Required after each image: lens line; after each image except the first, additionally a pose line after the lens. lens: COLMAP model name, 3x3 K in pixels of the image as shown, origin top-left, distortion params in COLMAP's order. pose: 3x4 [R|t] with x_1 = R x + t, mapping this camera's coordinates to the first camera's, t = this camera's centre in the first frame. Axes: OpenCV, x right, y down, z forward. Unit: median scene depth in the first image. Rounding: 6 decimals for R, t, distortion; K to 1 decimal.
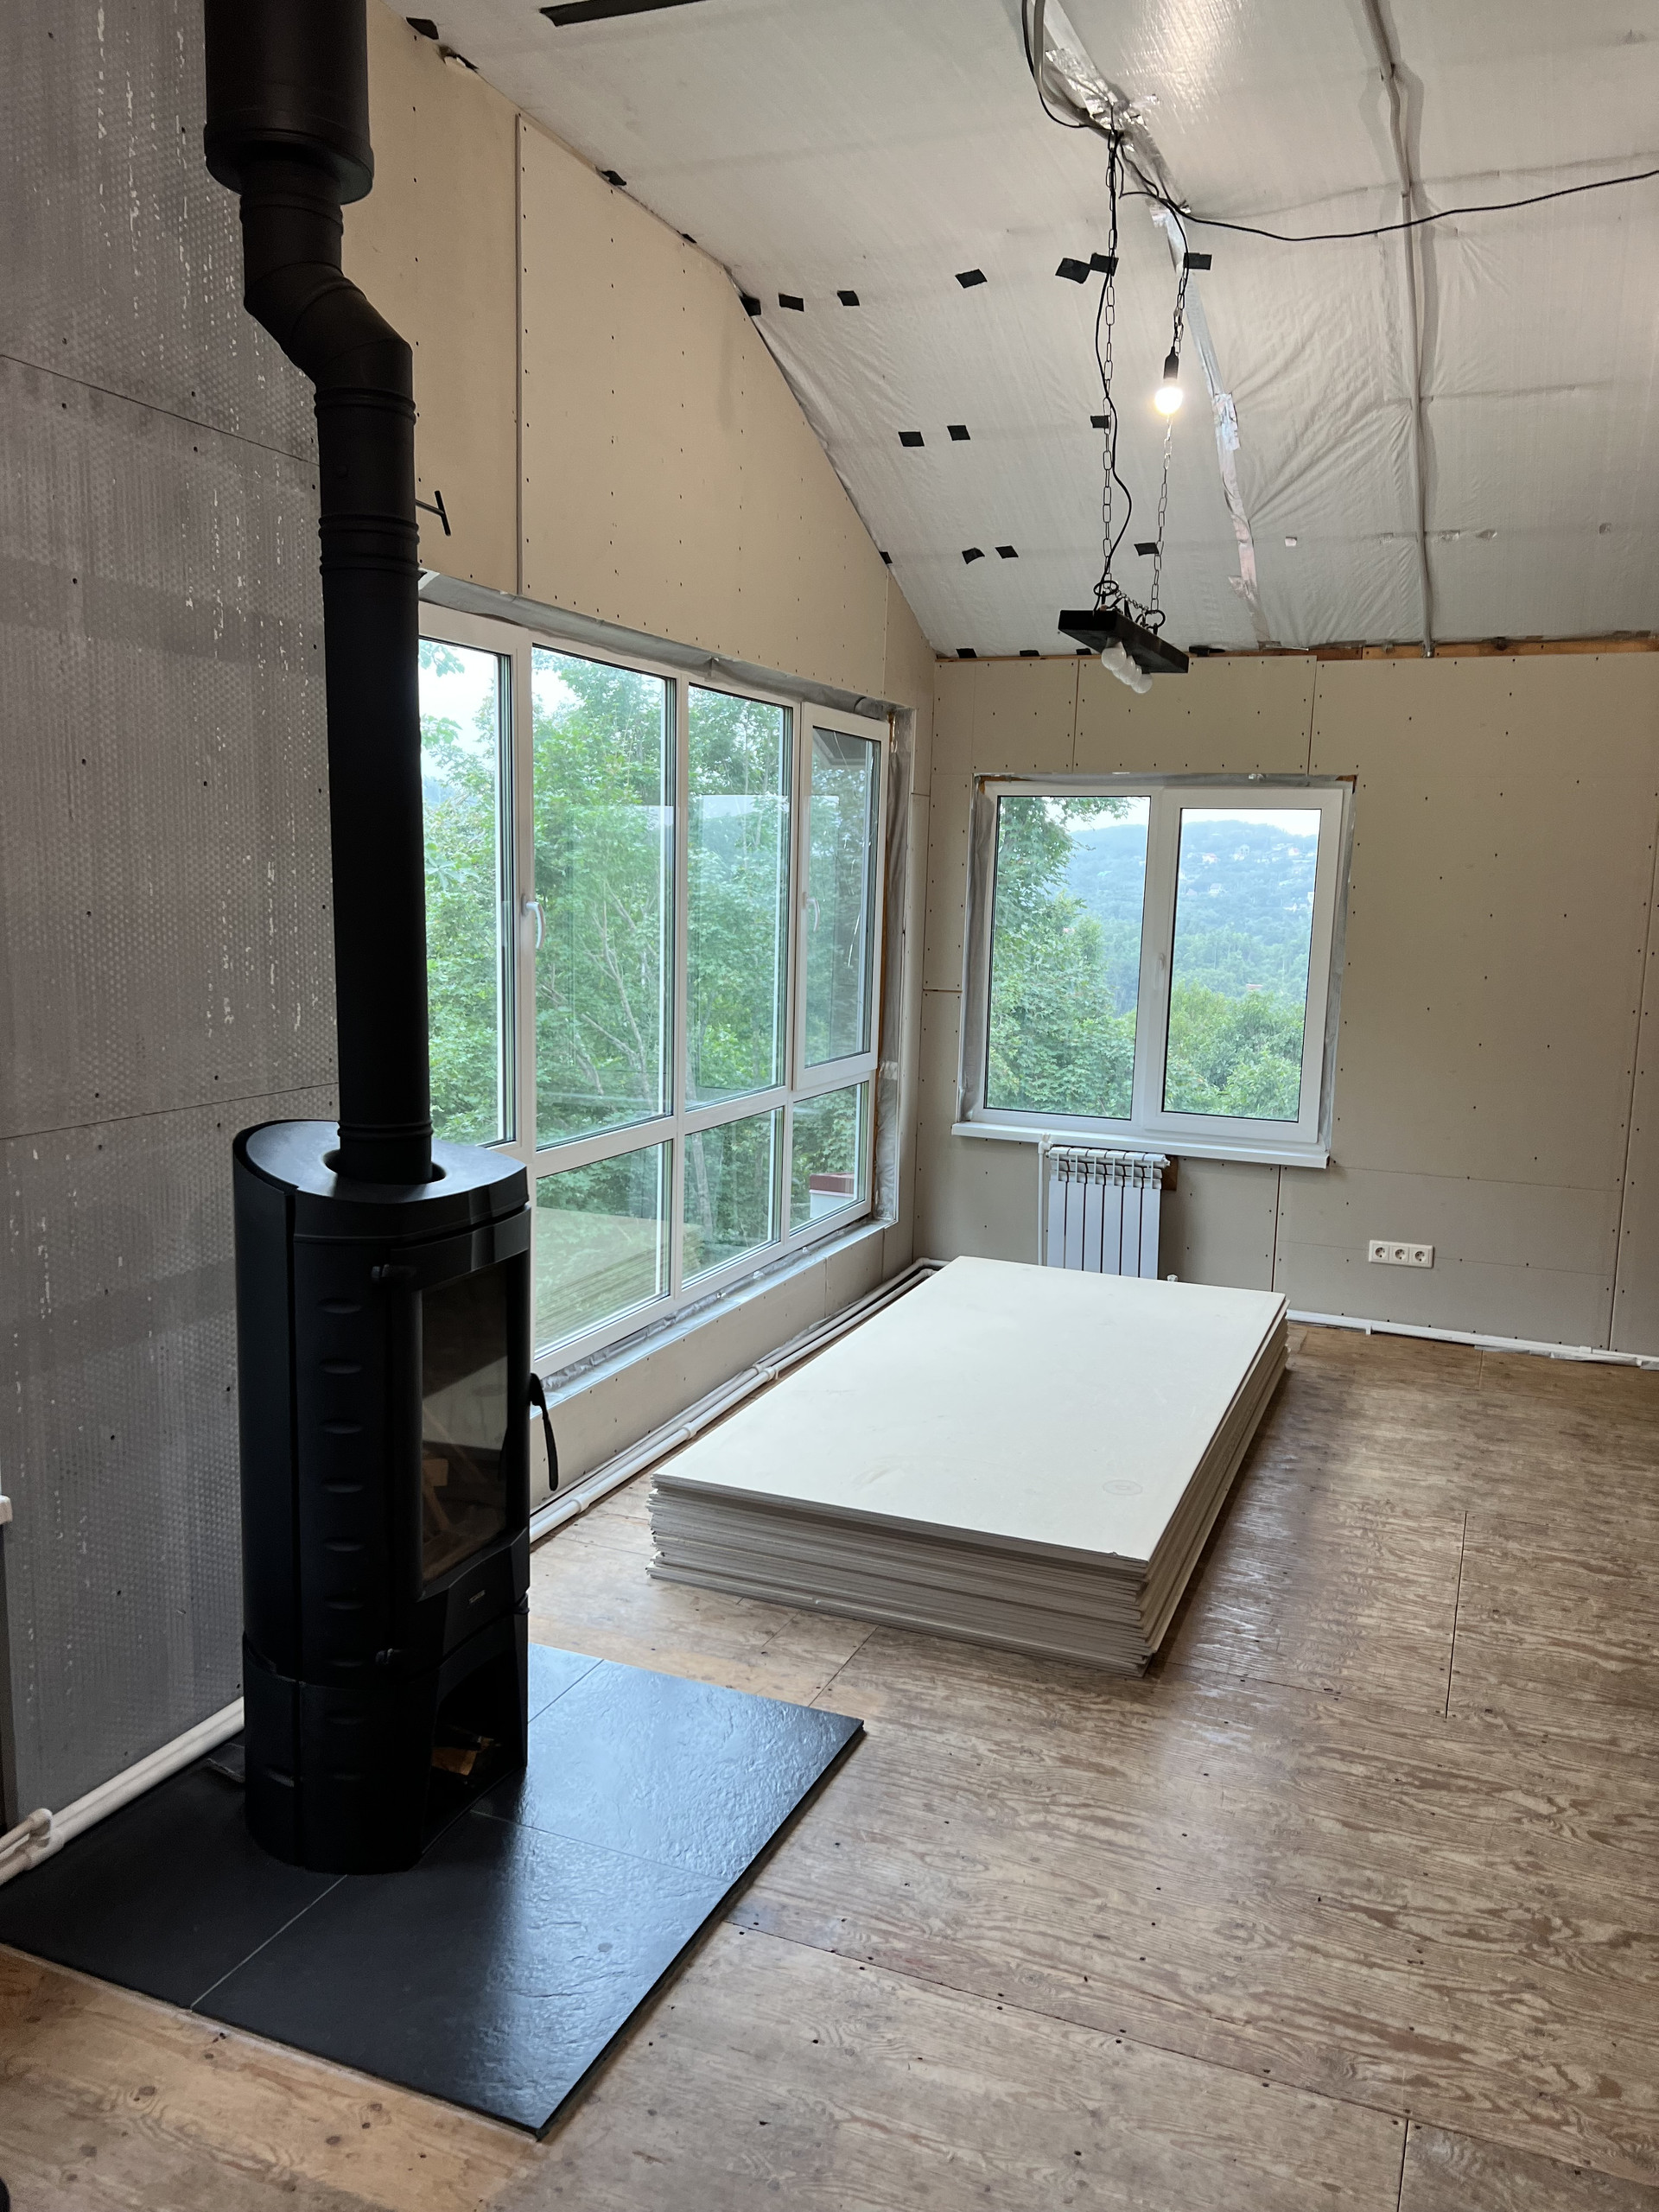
lens RADIAL K [[1660.5, 0, 829.5], [0, 1660.5, 1106.0], [0, 0, 1]] dist [0.049987, -0.063254]
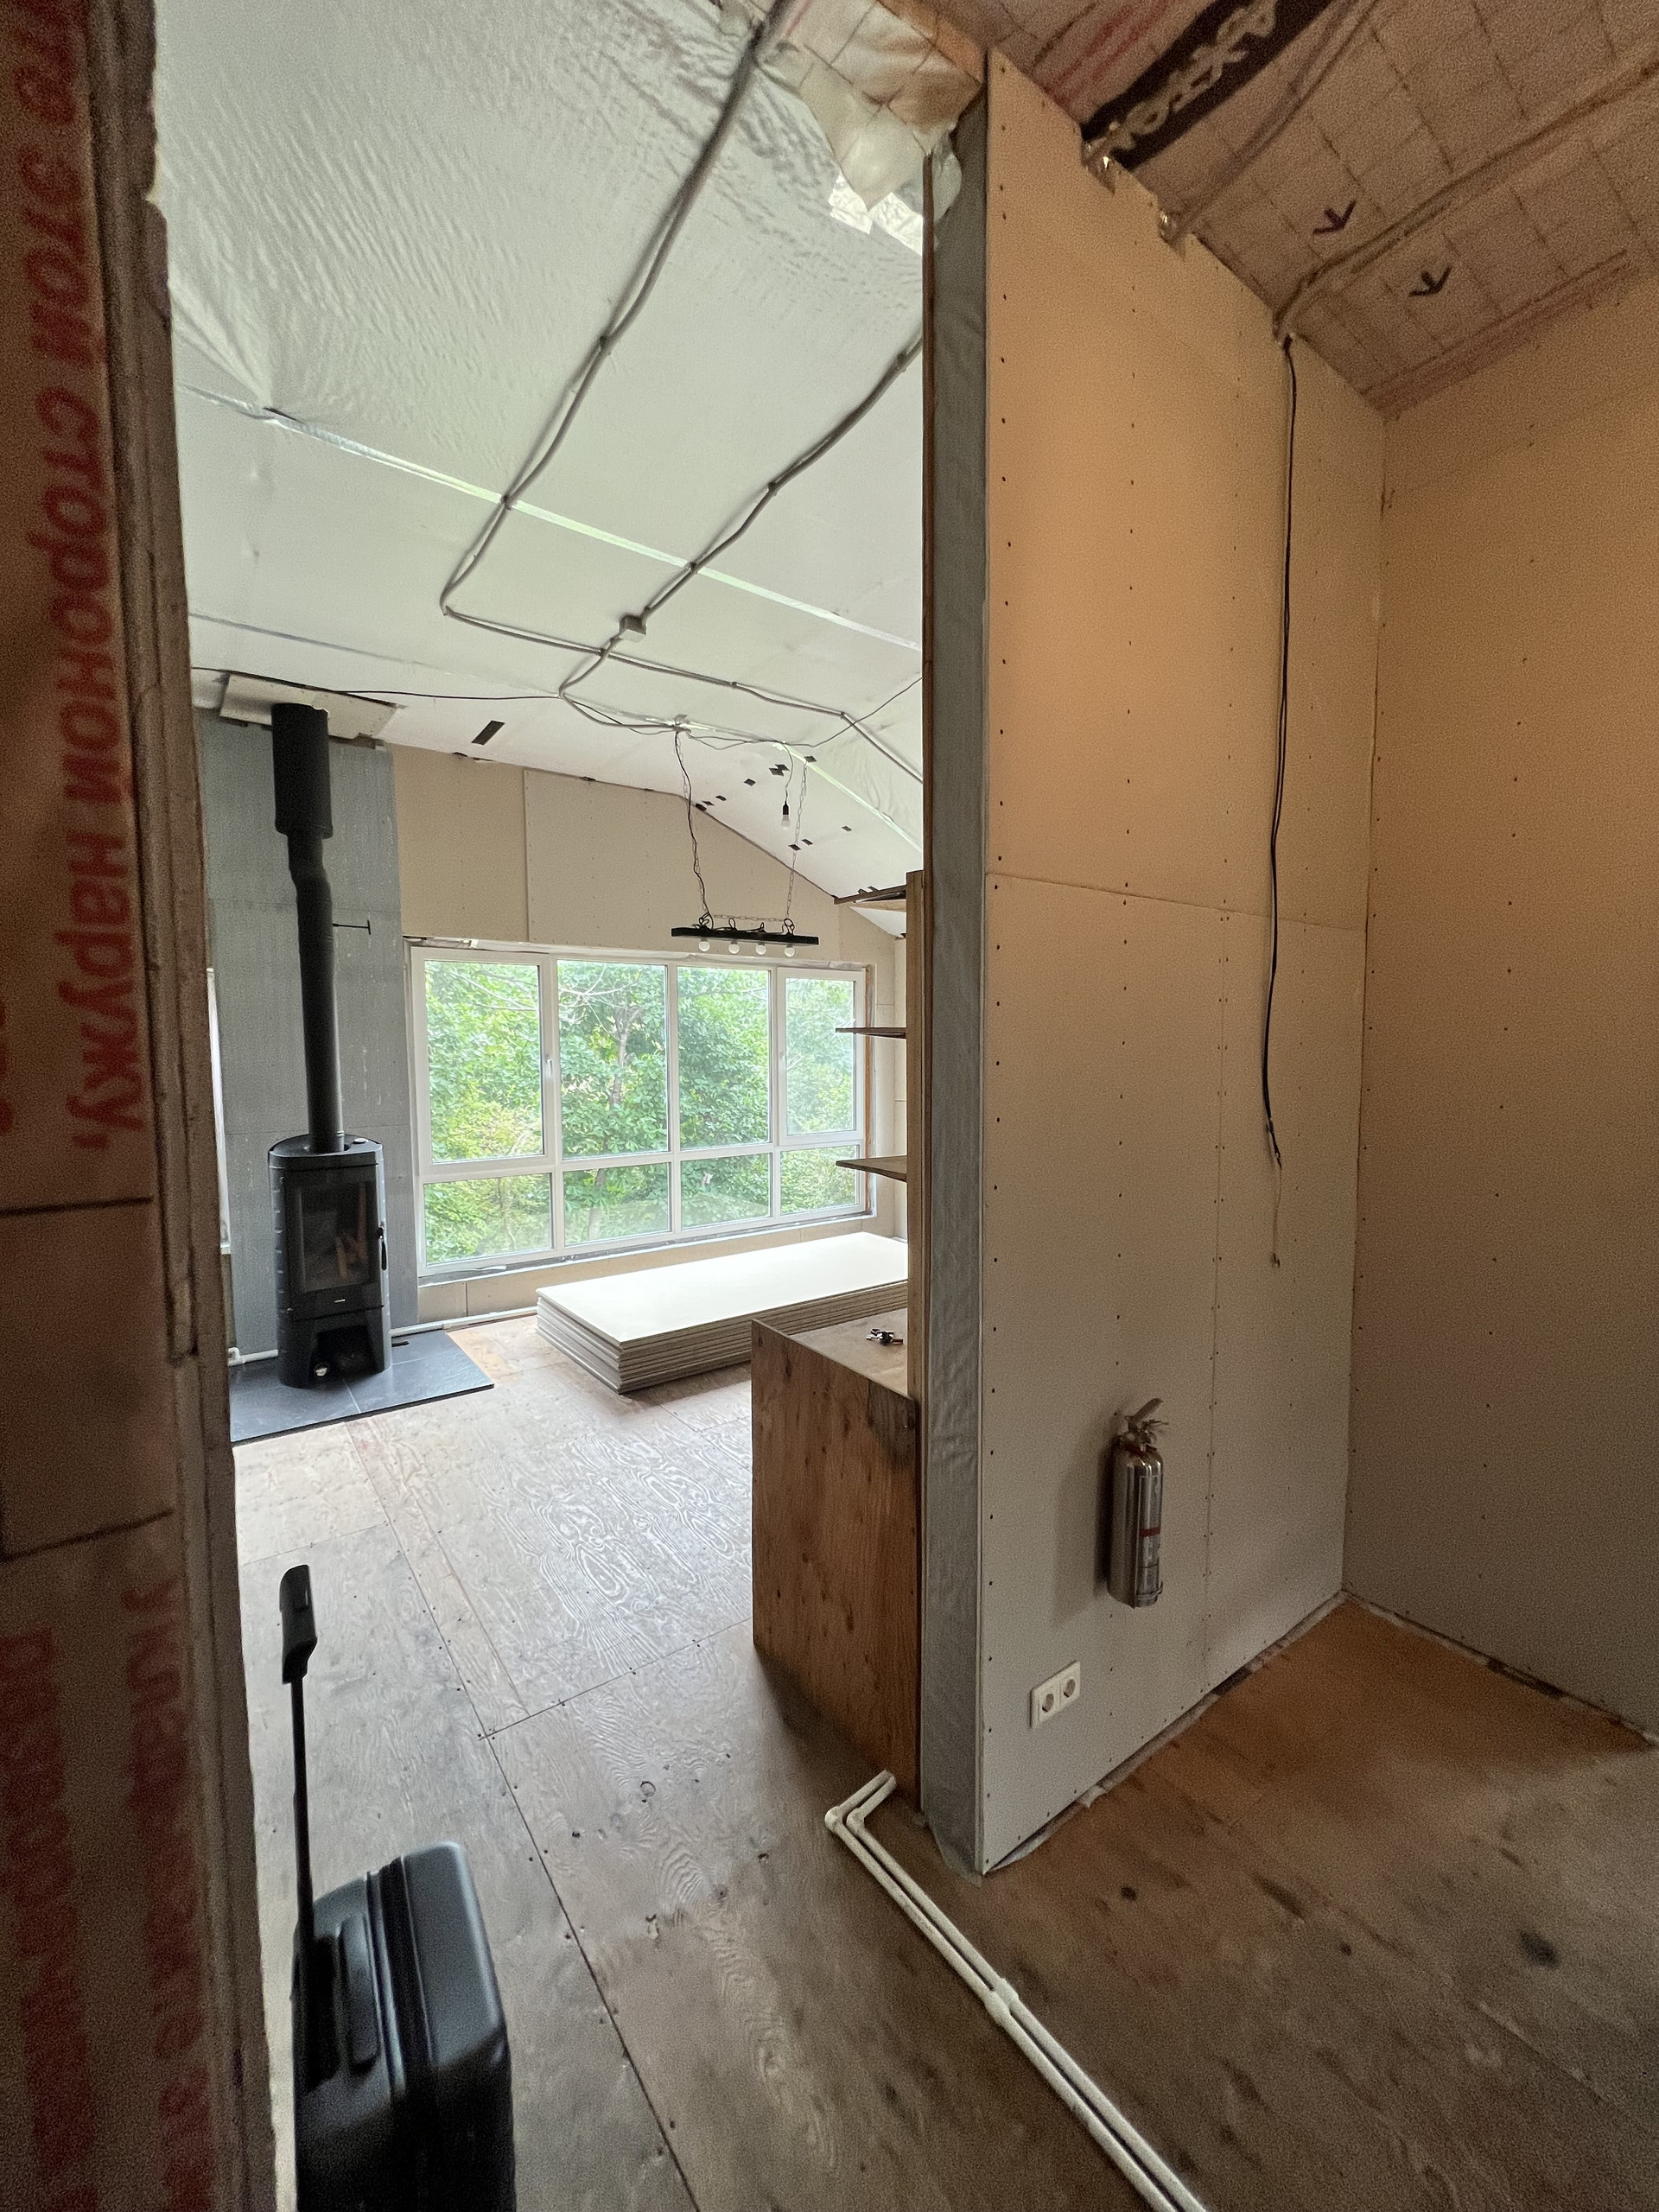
lens RADIAL K [[889.3, 0, 829.5], [0, 889.3, 1106.0], [0, 0, 1]] dist [0.000241, 0.000106]
pose [[0.853371, -0.001233, -0.521302, 1.222321], [-0.039810, 0.996923, -0.067526, 0.027185], [0.519781, 0.078378, 0.850696, 0.107984]]
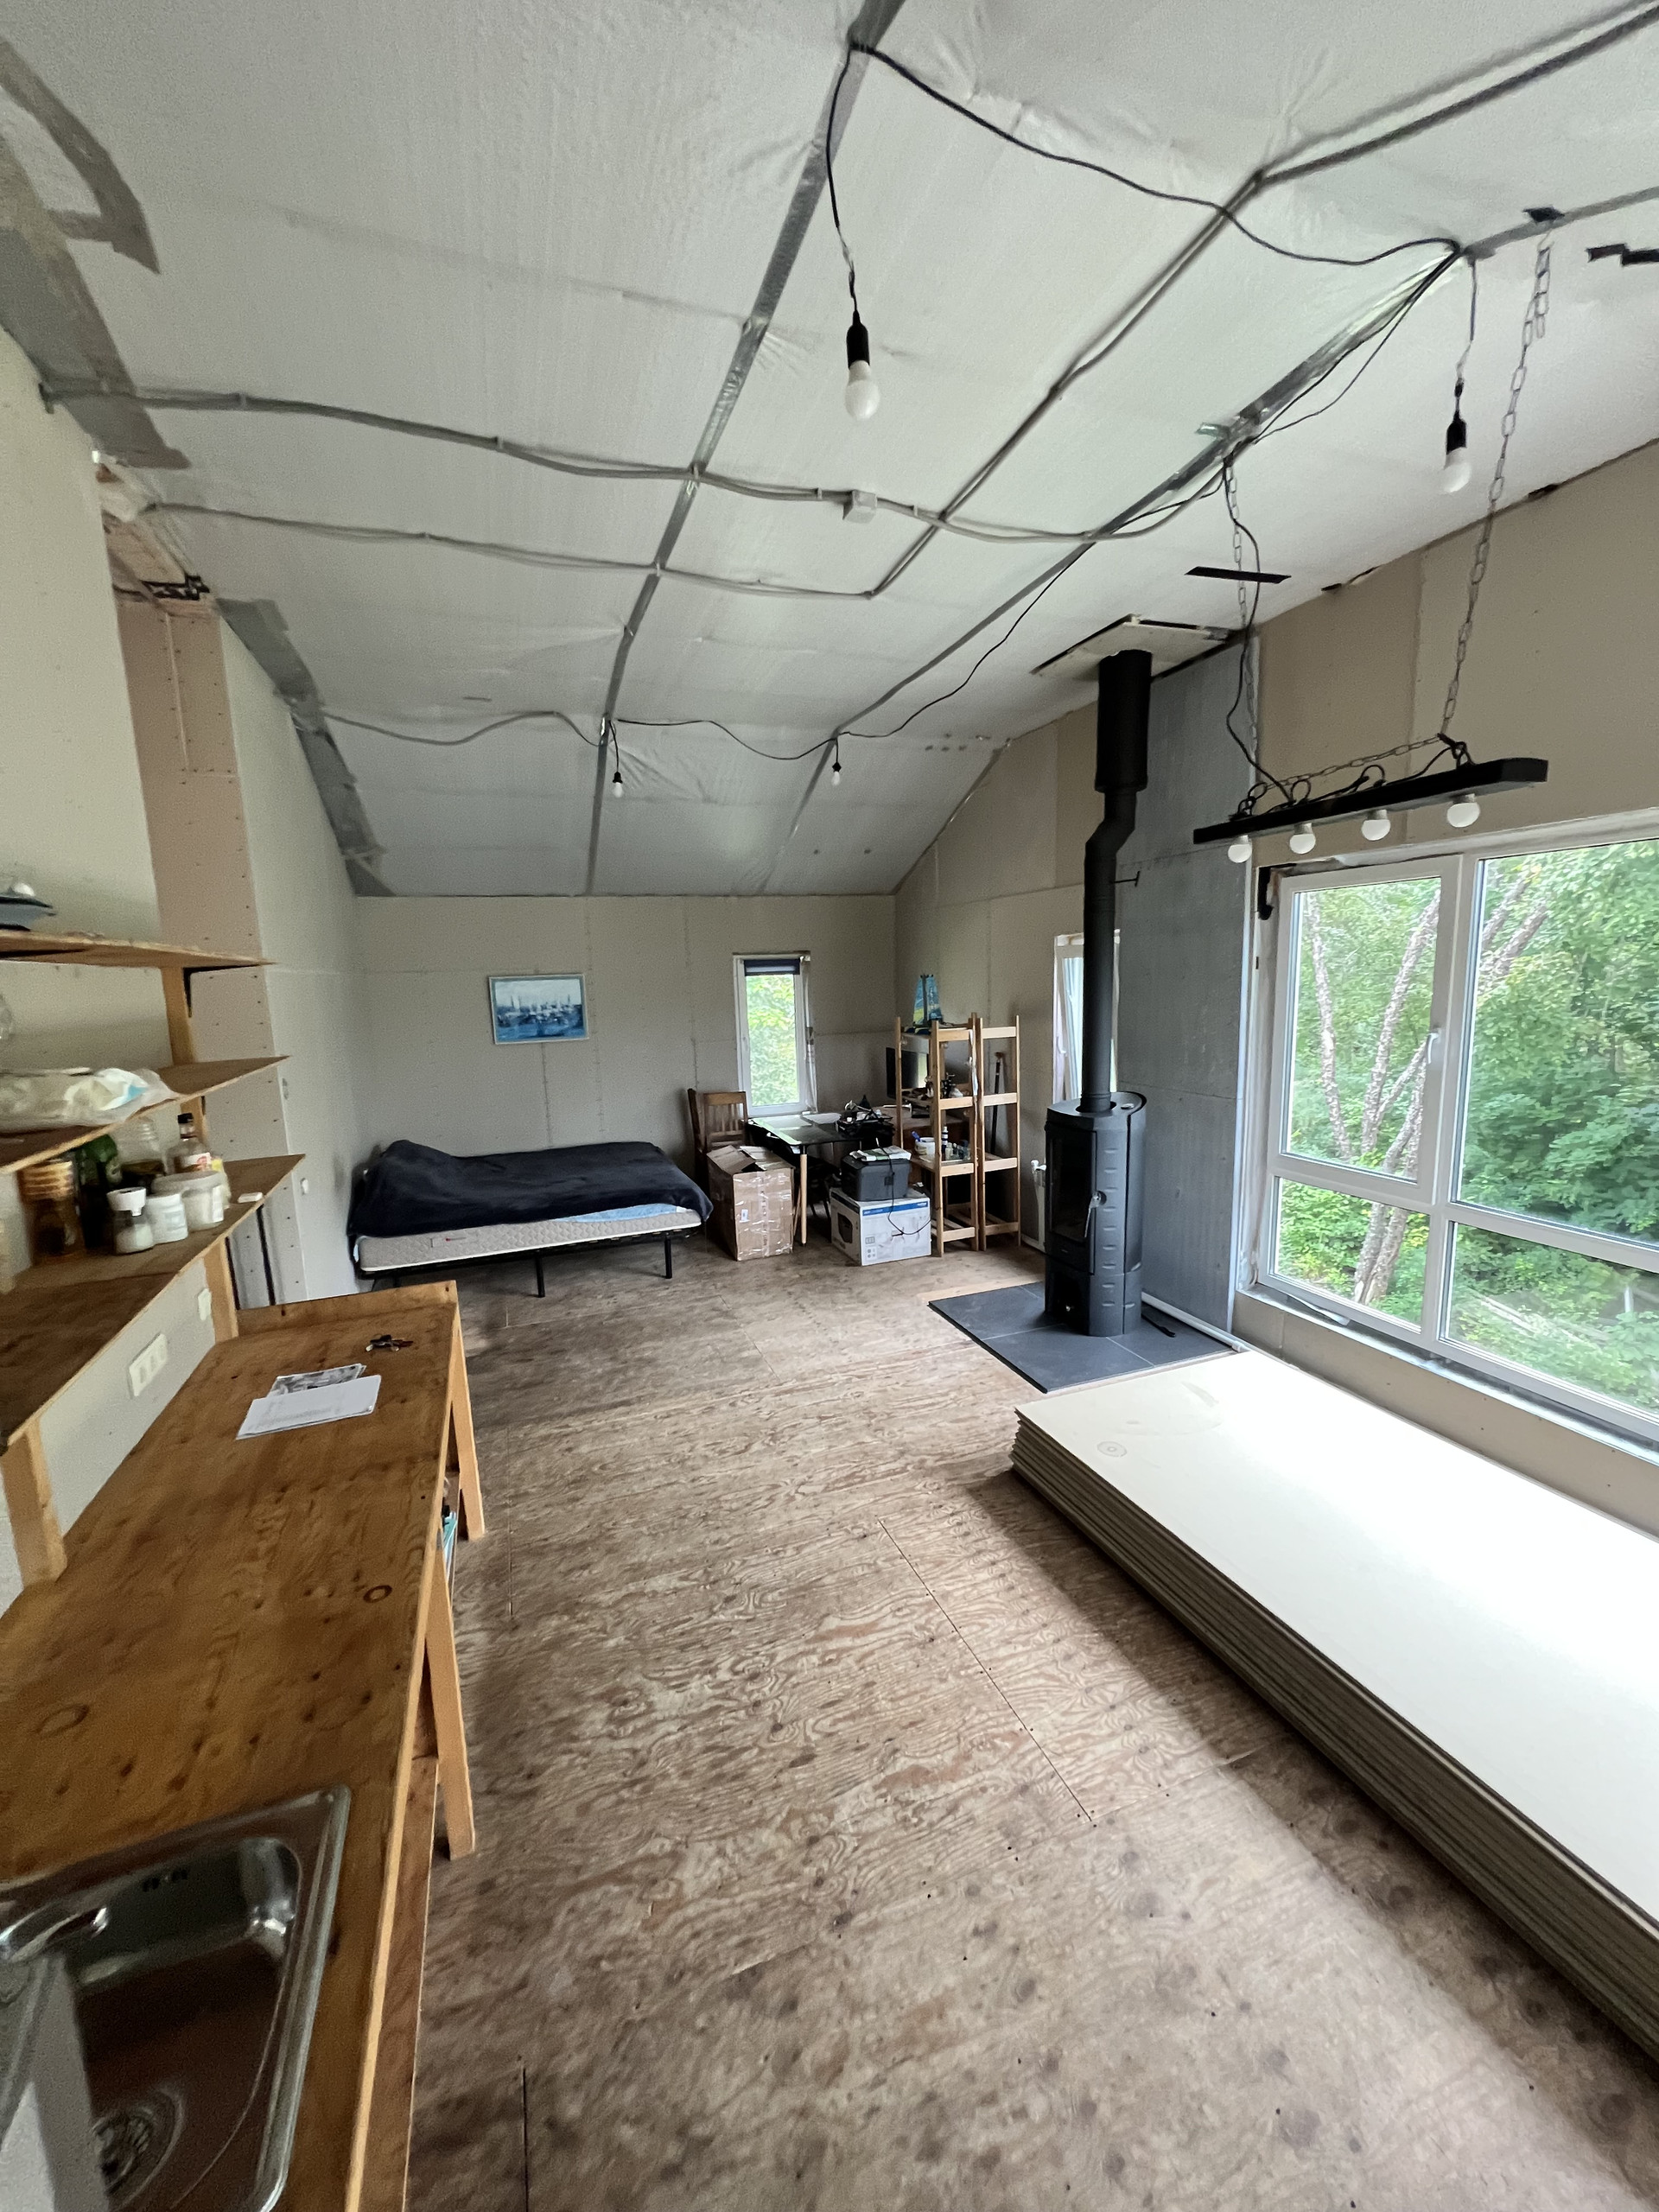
lens RADIAL K [[875.7, 0, 829.5], [0, 875.7, 1106.0], [0, 0, 1]] dist [-0.001483, -0.000020]
pose [[-0.732925, 0.096676, -0.673405, 1.075754], [-0.086481, 0.968581, 0.233178, -0.276726], [0.674790, 0.229139, -0.701537, 1.667116]]
